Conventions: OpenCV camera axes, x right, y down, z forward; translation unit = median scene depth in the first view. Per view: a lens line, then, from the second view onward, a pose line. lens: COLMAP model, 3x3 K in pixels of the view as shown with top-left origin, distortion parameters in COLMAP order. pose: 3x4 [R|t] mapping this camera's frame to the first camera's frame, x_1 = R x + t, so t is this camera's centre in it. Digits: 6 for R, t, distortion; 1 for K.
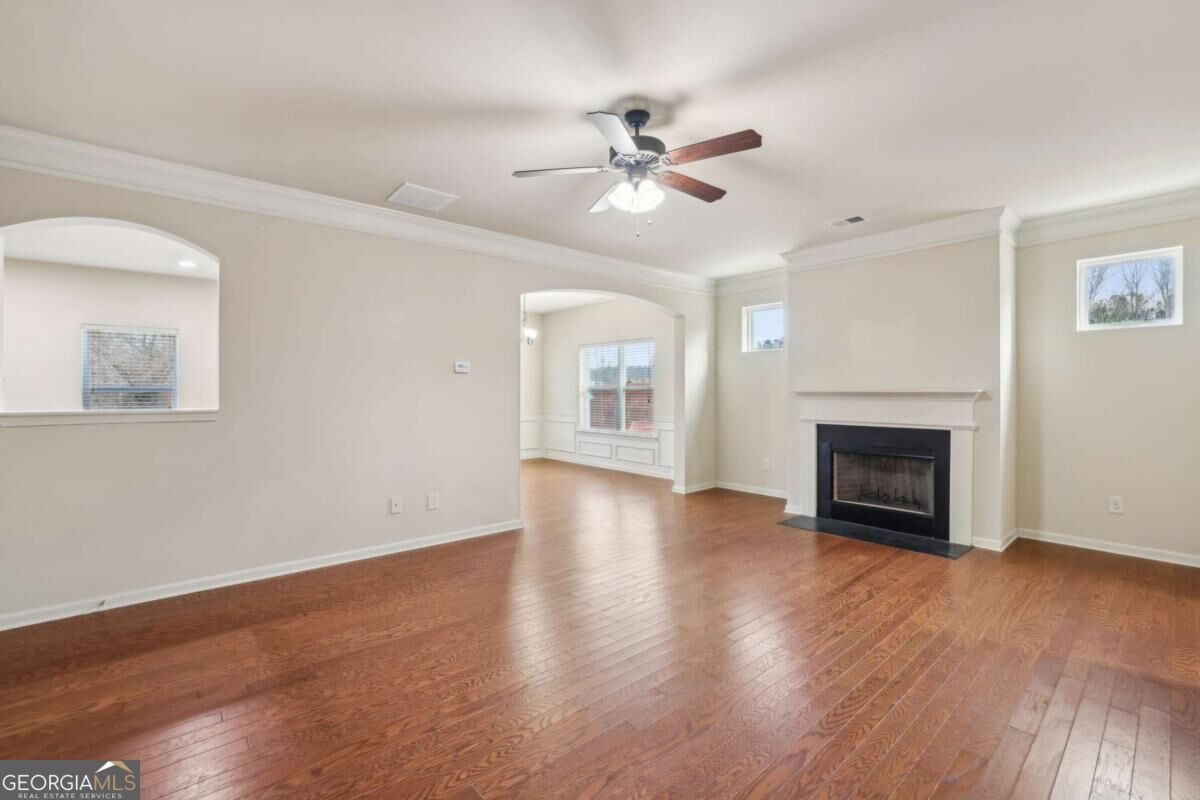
lens RADIAL K [[521.2, 0, 601.5], [0, 521.2, 395.1], [0, 0, 1]] dist [-0.001547, -0.000001]
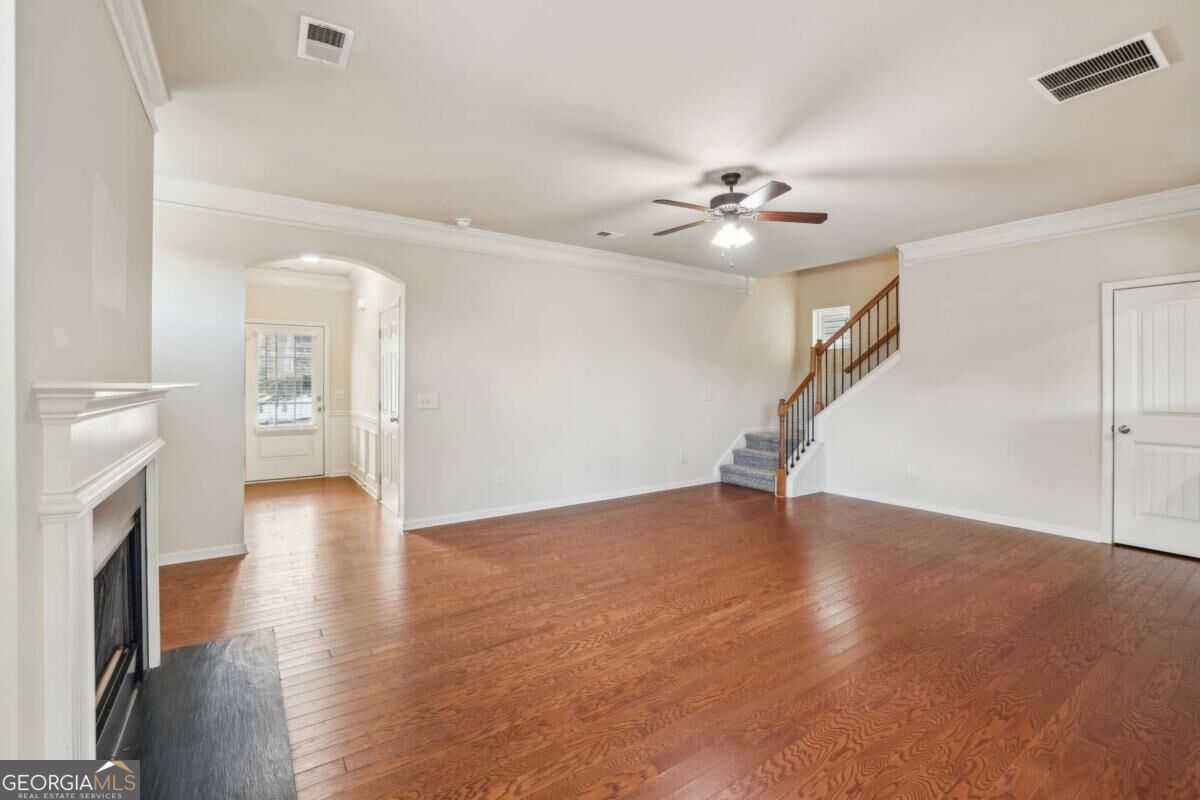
lens RADIAL K [[521.2, 0, 600.6], [0, 521.2, 389.8], [0, 0, 1]] dist [-0.001547, -0.000001]
pose [[-0.991961, 0.000921, 0.126541, 0.194179], [0.002694, 0.999901, 0.013841, -0.011854], [-0.126515, 0.014070, -0.991865, 1.974888]]
